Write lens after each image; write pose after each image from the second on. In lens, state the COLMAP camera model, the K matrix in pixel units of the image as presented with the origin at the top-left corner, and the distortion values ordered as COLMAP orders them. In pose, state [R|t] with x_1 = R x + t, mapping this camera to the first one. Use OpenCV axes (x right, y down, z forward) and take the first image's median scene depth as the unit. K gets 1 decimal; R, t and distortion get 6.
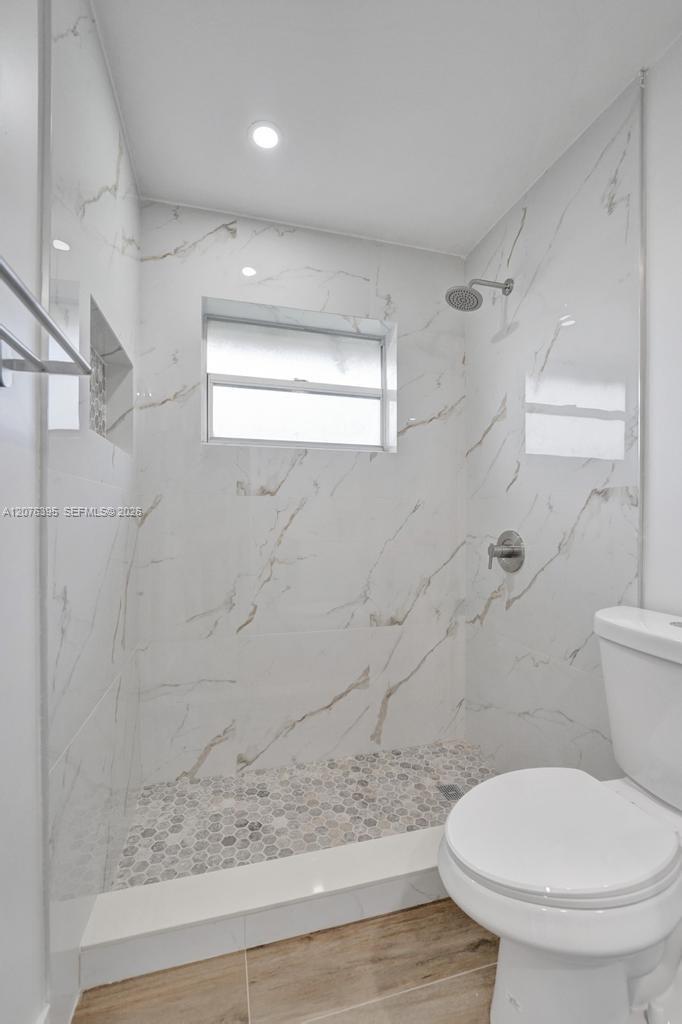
lens RADIAL K [[428.7, 0, 343.8], [0, 428.7, 536.4], [0, 0, 1]] dist [-0.011727, 0.004074]
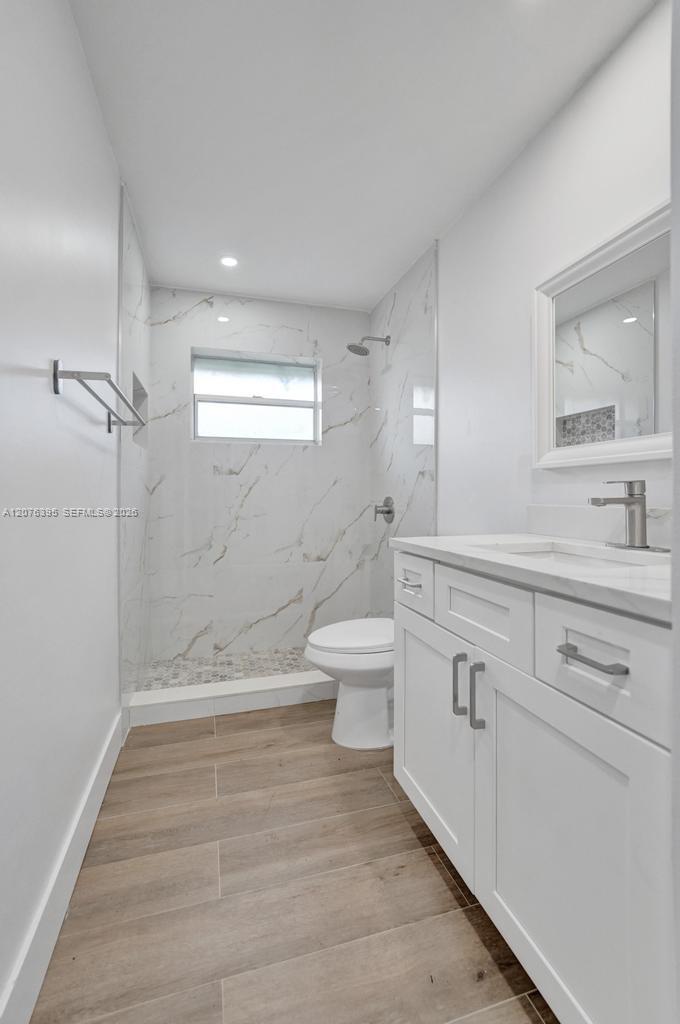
lens RADIAL K [[446.3, 0, 342.3], [0, 446.3, 506.4], [0, 0, 1]] dist [-0.008535, -0.000154]
pose [[0.999881, -0.004769, 0.014652, 0.188081], [0.005002, 0.999861, -0.015912, 0.045262], [-0.014574, 0.015983, 0.999766, -0.604043]]
